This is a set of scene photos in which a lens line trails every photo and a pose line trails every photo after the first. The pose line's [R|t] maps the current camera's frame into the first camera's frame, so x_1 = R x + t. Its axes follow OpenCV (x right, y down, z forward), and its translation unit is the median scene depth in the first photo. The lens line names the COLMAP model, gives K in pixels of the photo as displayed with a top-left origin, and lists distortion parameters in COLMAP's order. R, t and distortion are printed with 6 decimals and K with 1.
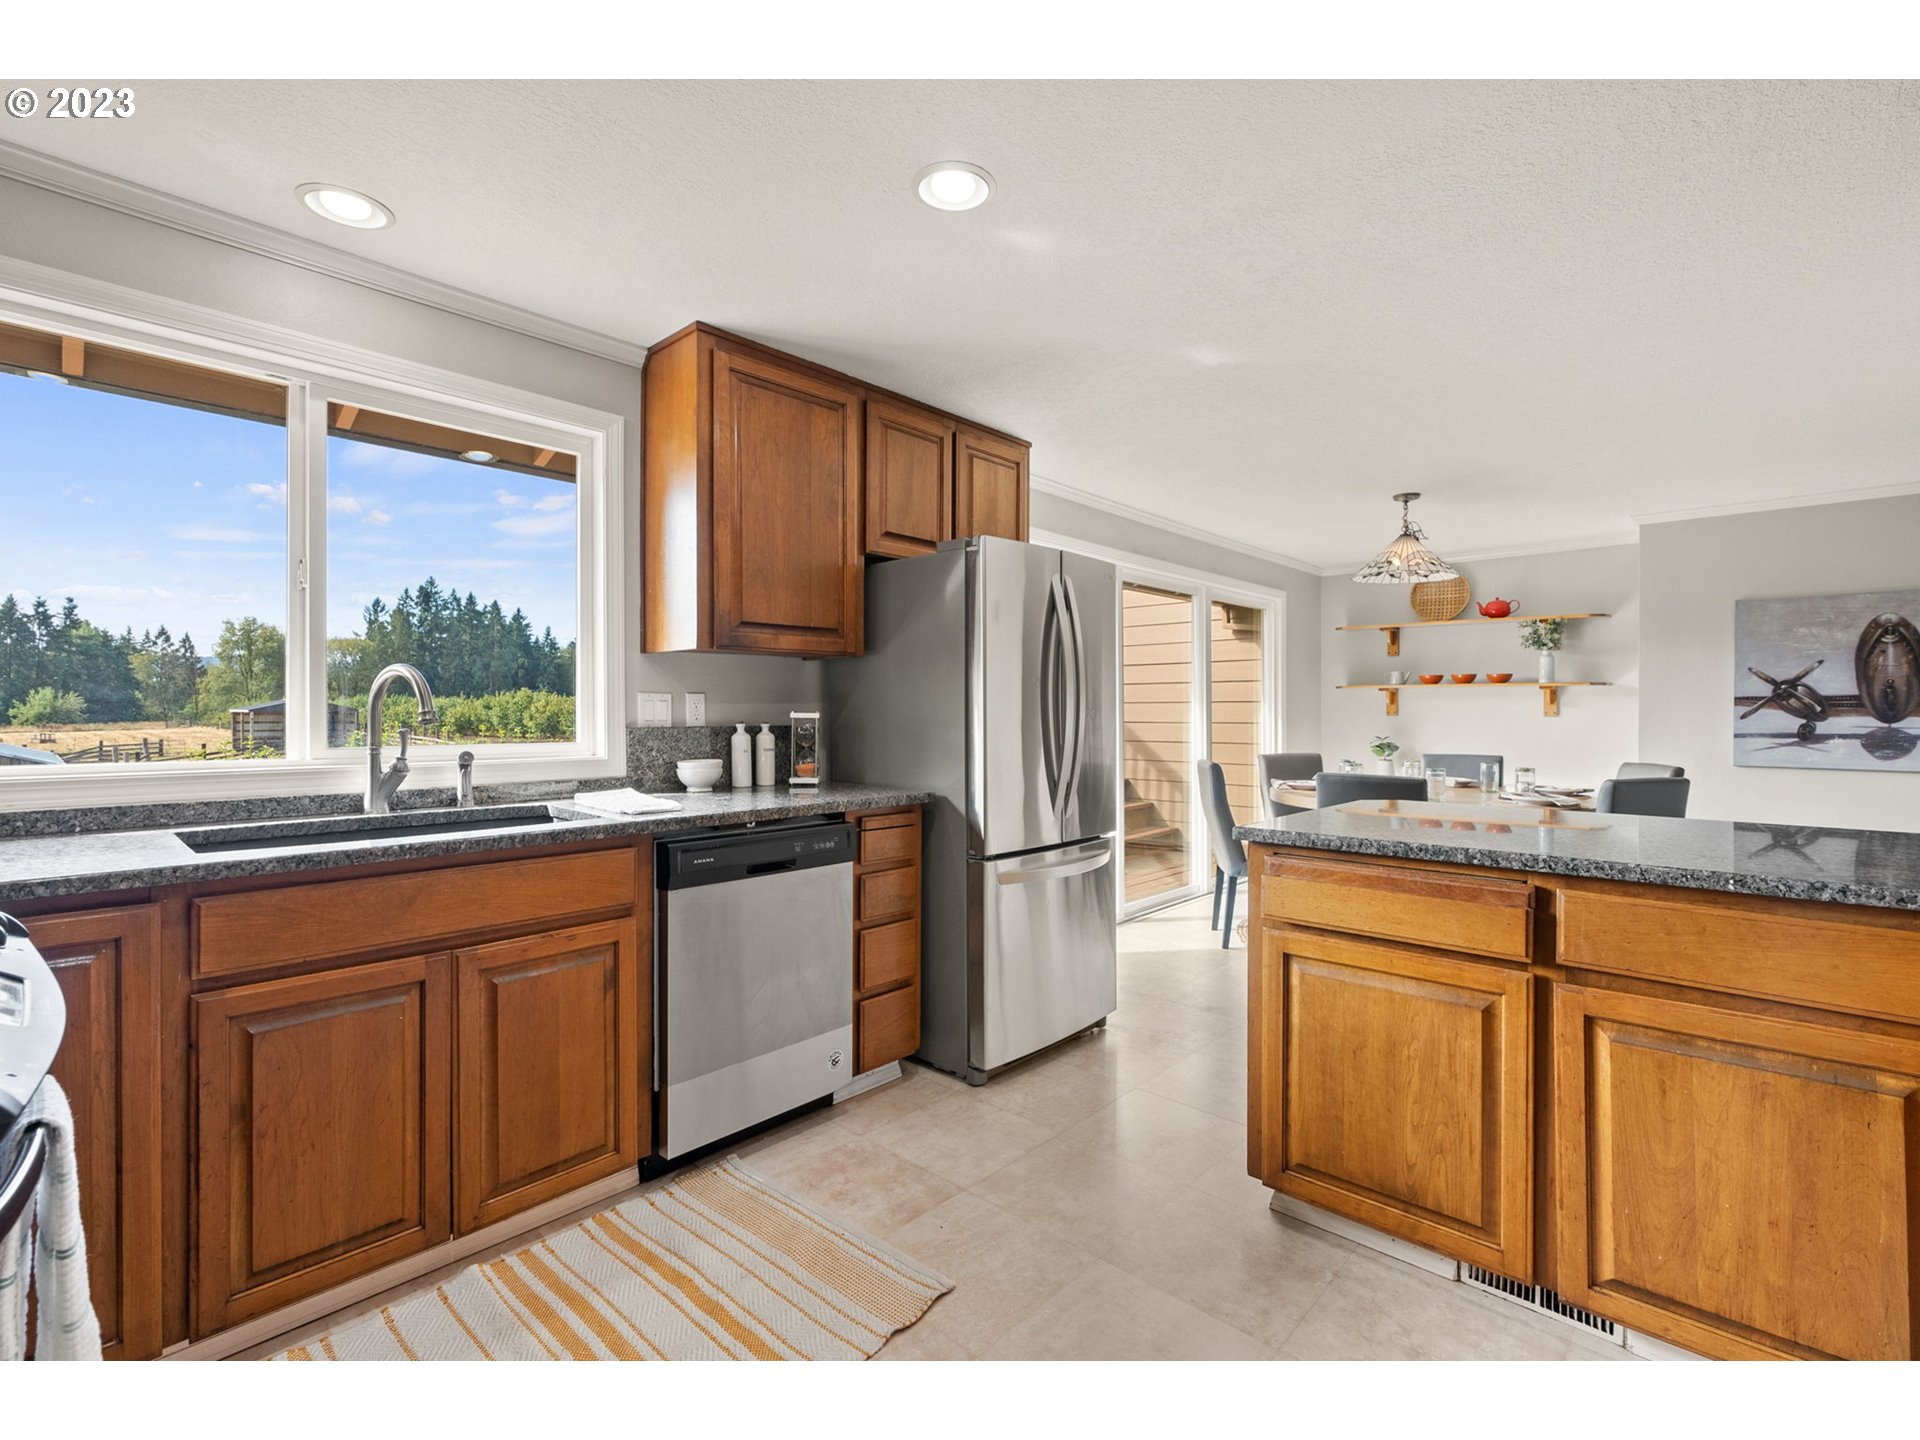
lens RADIAL K [[881.6, 0, 953.3], [0, 881.6, 714.9], [0, 0, 1]] dist [-0.010160, 0.002870]
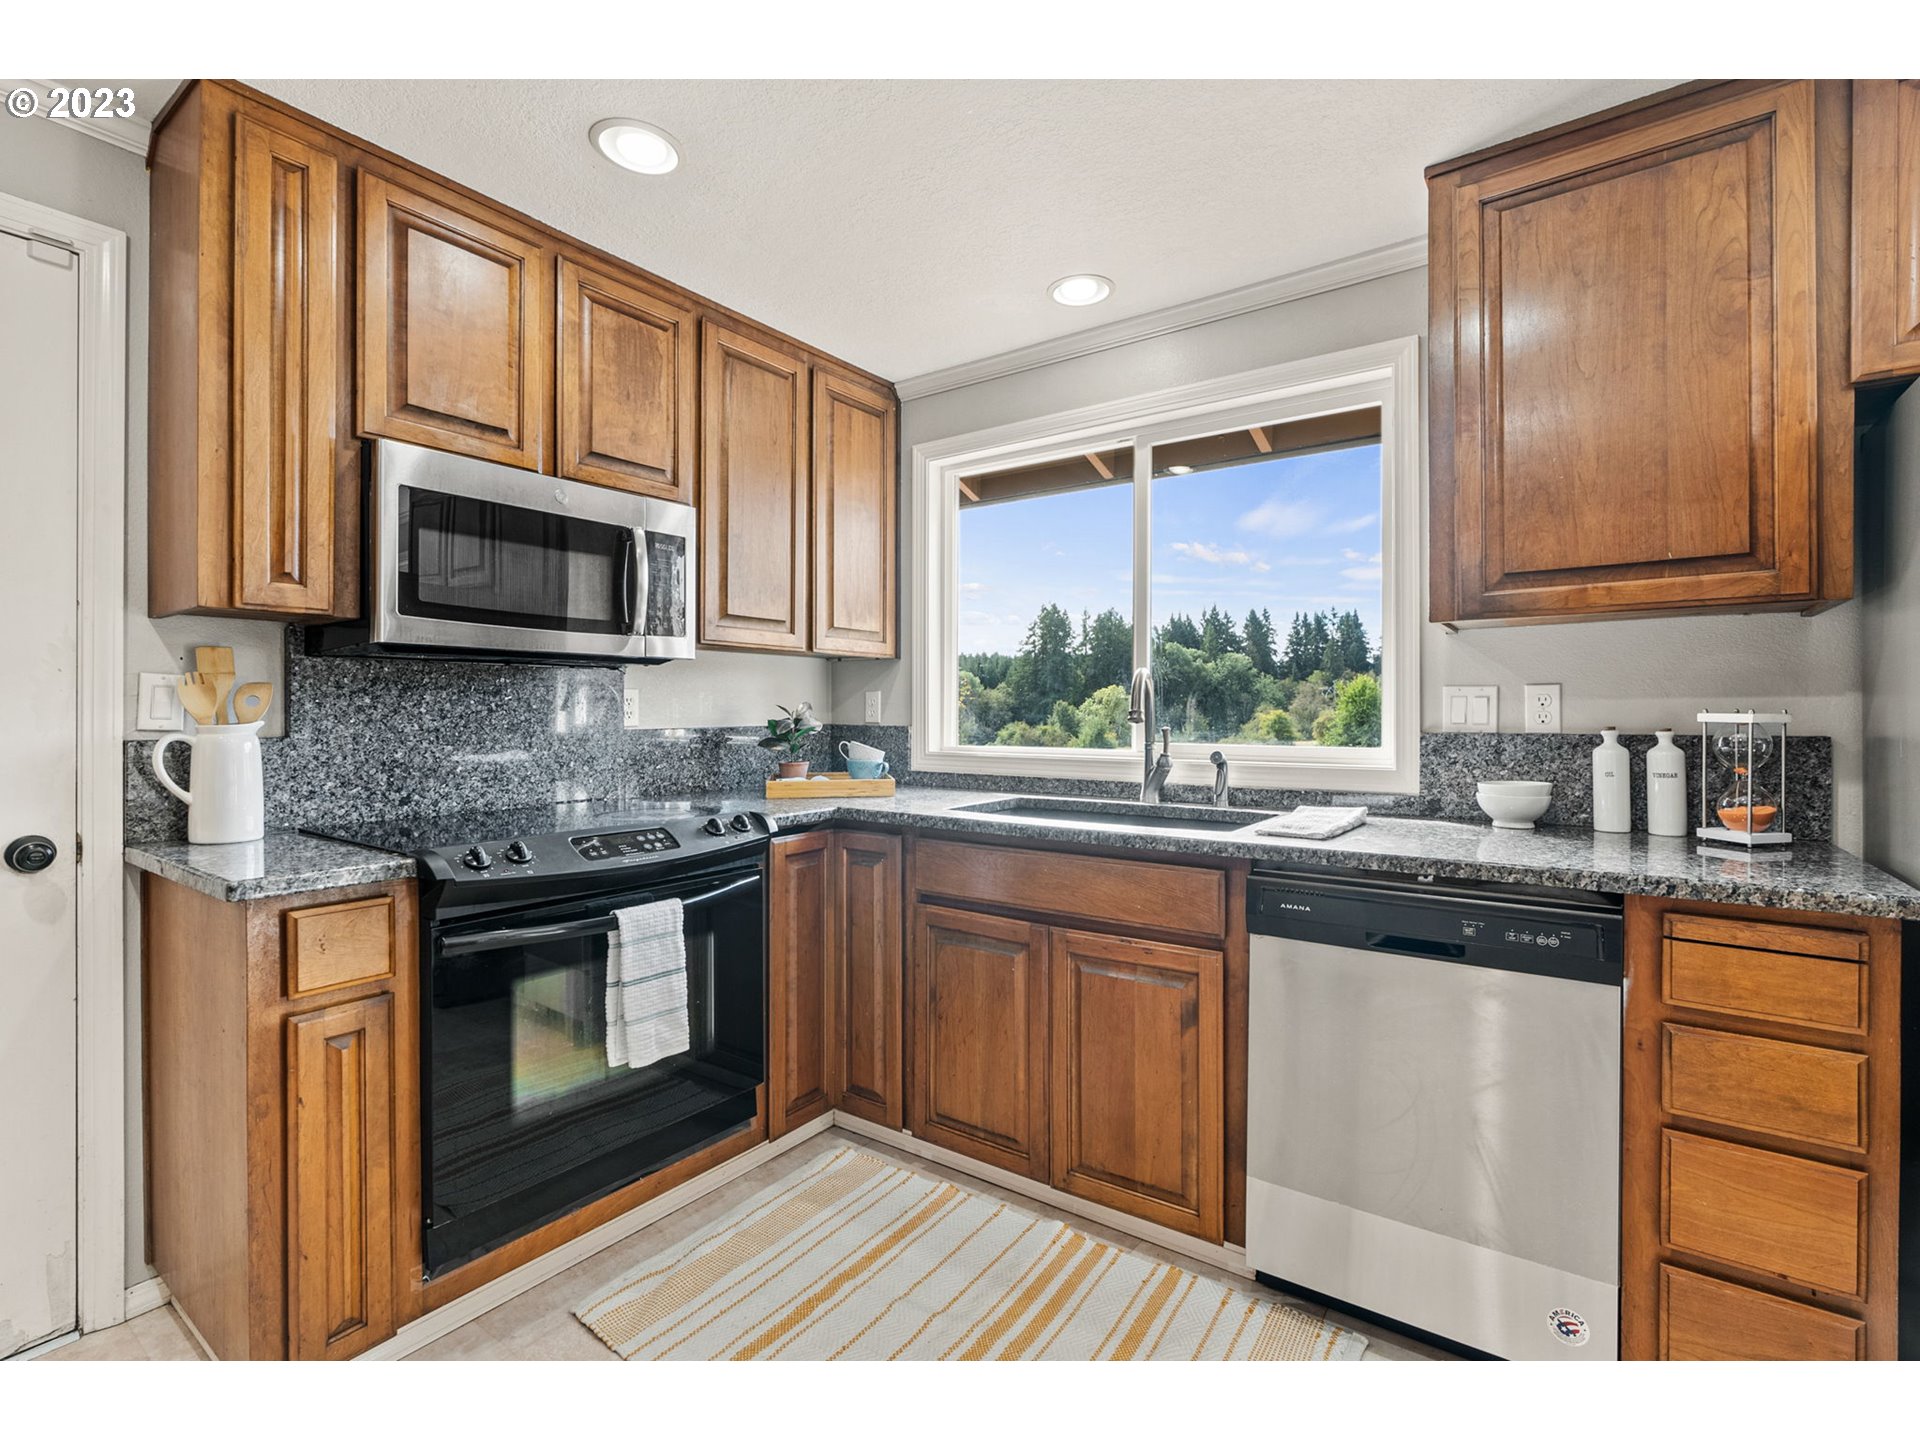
lens RADIAL K [[881.6, 0, 969.1], [0, 881.6, 714.2], [0, 0, 1]] dist [-0.010160, 0.002870]
pose [[0.124549, 0.001186, -0.992213, 0.409871], [-0.005925, 0.999982, 0.000452, 0.000389], [0.992196, 0.005823, 0.124554, 0.593911]]
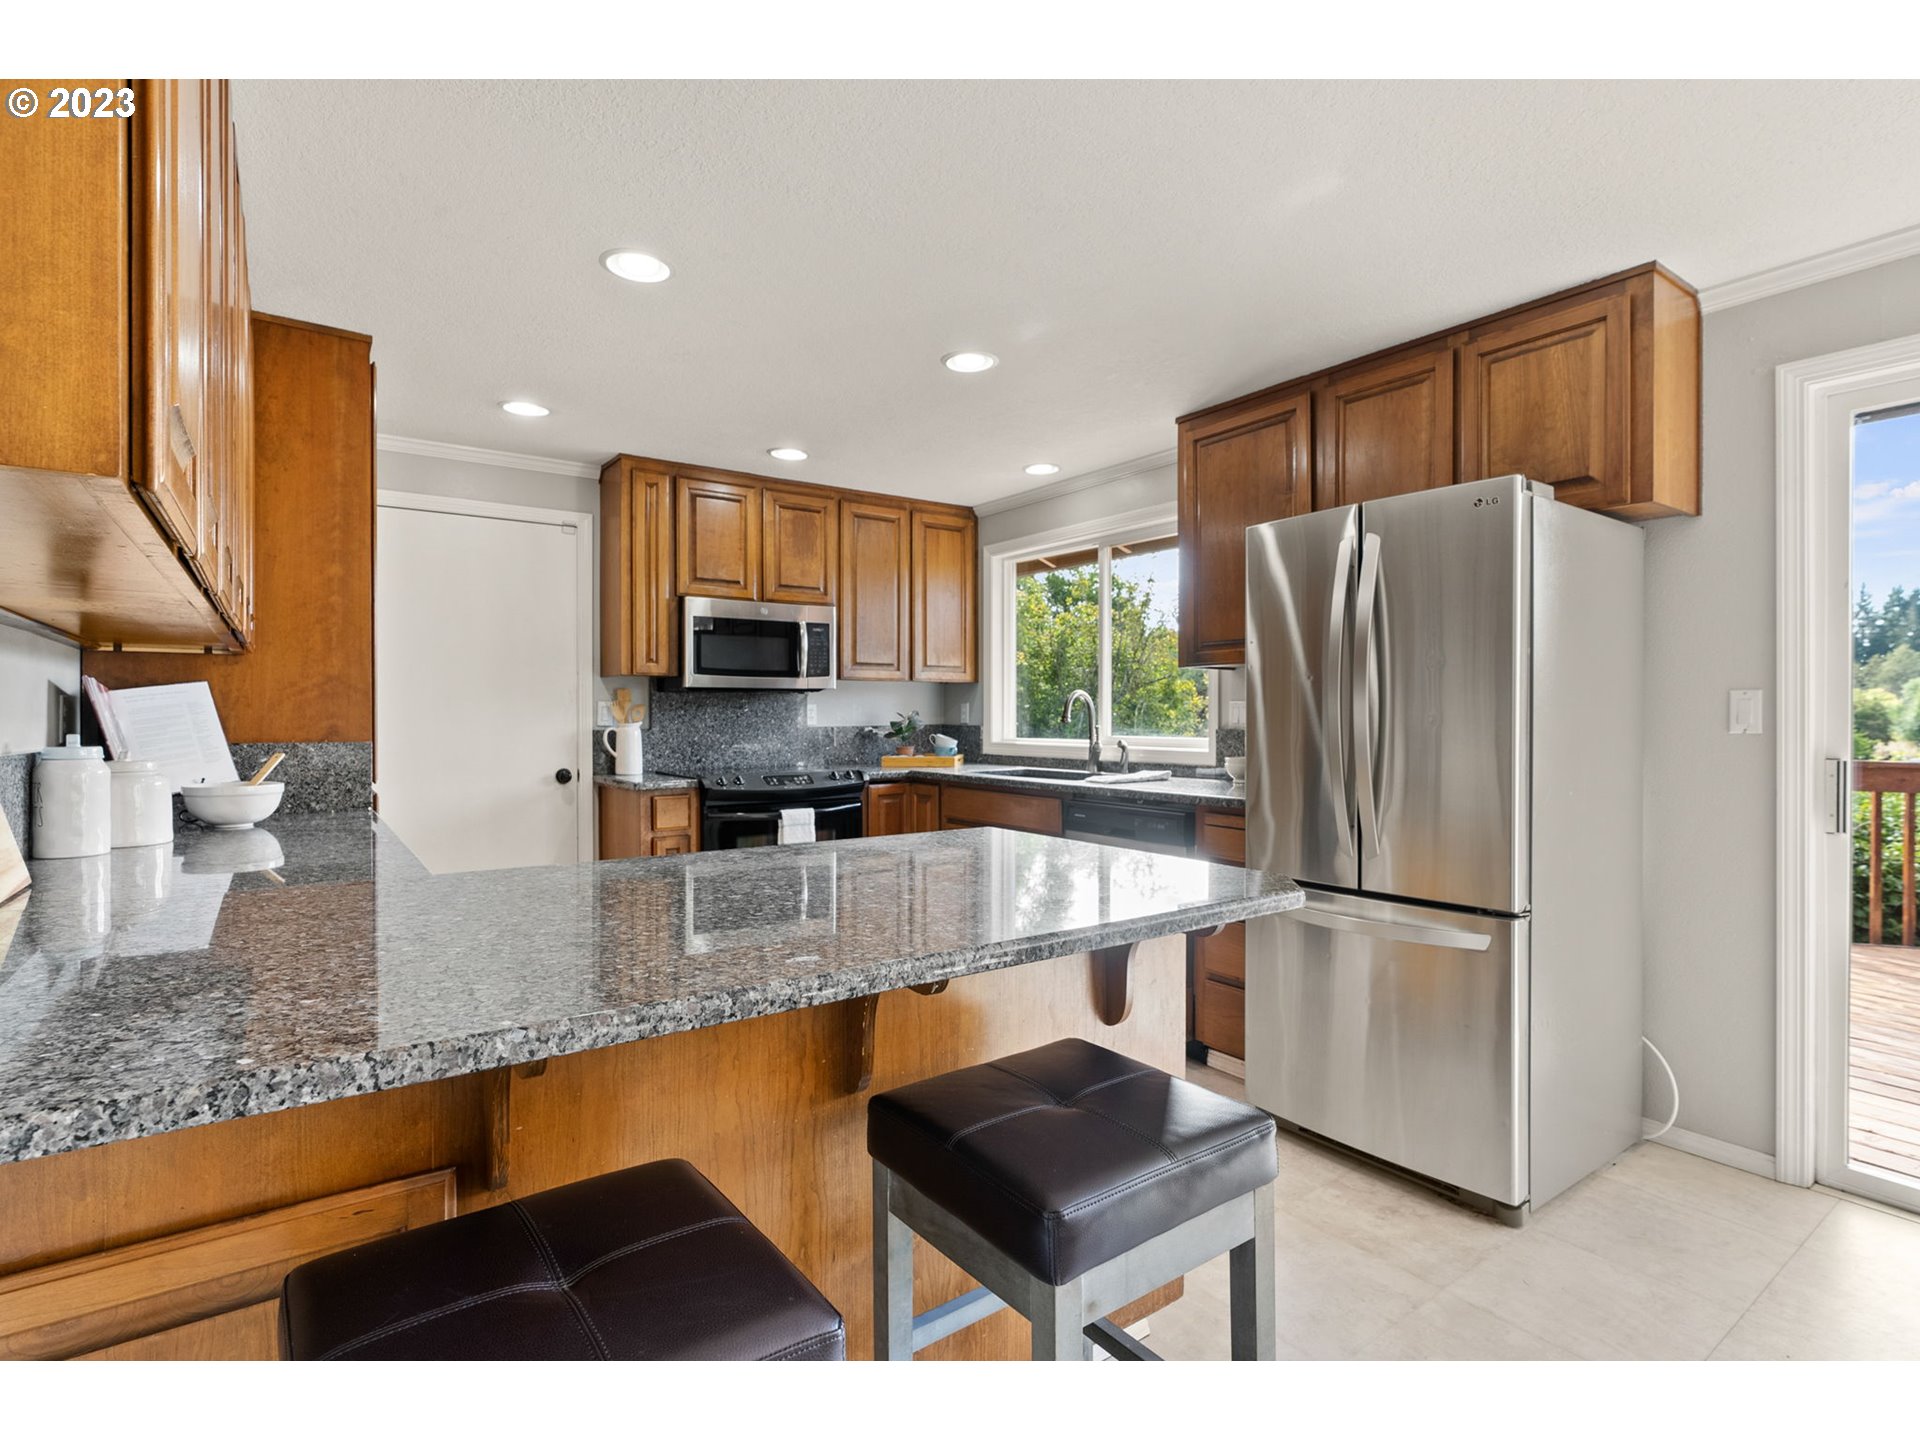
lens RADIAL K [[925.3, 0, 964.5], [0, 925.3, 720.4], [0, 0, 1]] dist [-0.015789, -0.000064]
pose [[-0.192574, 0.004796, -0.981271, 1.229868], [-0.003046, 0.999980, 0.005485, -0.004465], [0.981278, 0.004045, -0.192556, 1.047960]]
